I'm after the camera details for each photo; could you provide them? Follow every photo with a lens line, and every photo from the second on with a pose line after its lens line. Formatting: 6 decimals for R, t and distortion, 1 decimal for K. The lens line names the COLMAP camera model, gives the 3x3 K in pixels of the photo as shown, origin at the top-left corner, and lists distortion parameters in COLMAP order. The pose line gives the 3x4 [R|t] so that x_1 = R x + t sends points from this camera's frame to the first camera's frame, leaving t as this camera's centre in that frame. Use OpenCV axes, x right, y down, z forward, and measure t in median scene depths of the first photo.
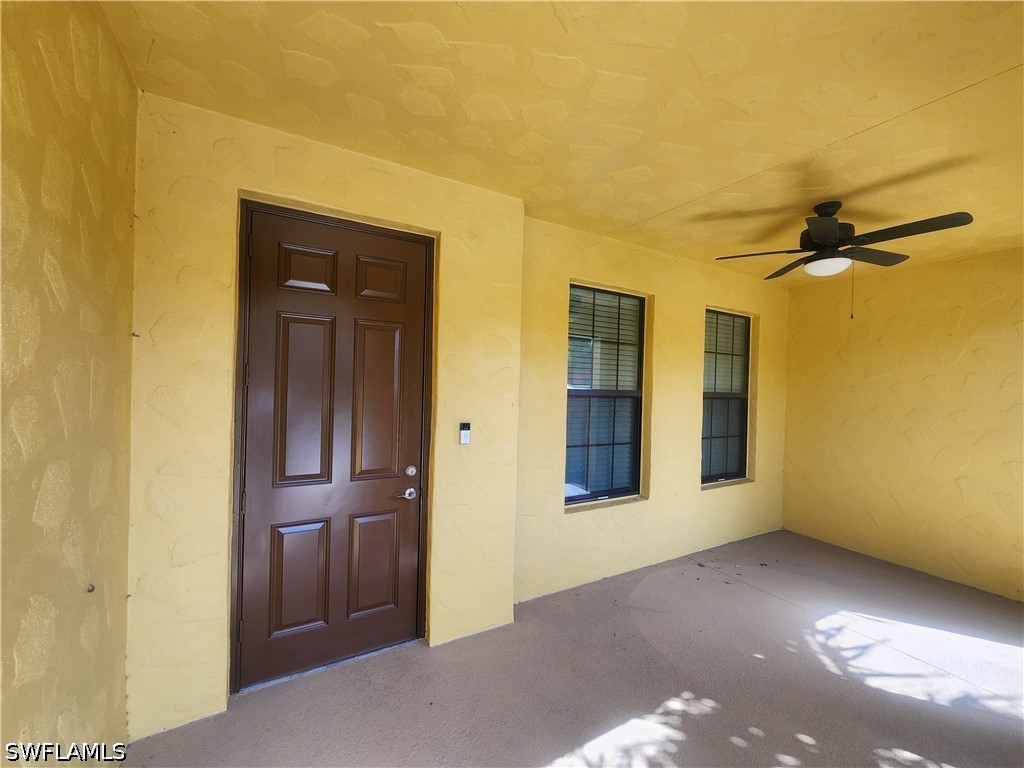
lens RADIAL K [[416.4, 0, 512.0], [0, 416.4, 384.0], [0, 0, 1]] dist [-0.002207, -0.000962]
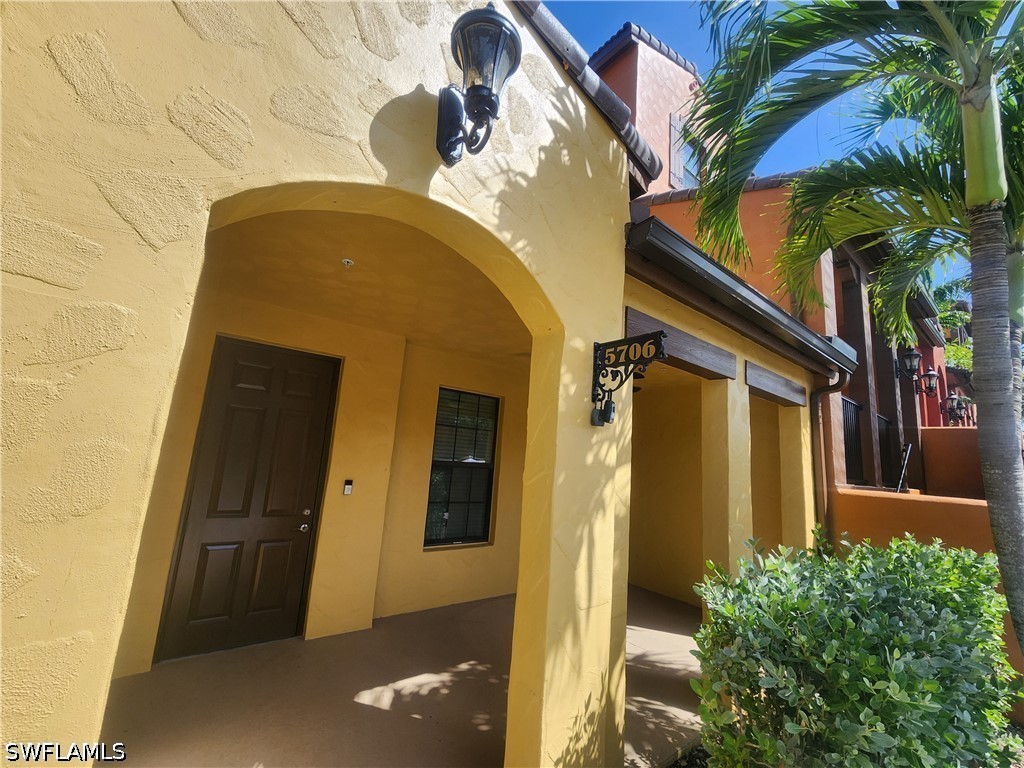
lens RADIAL K [[416.4, 0, 512.0], [0, 416.4, 384.0], [0, 0, 1]] dist [-0.002207, -0.000962]
pose [[0.985588, 0.069364, 0.154286, 0.212882], [-0.042452, 0.984298, -0.171334, -0.015706], [-0.163747, 0.162315, 0.973057, -0.618723]]
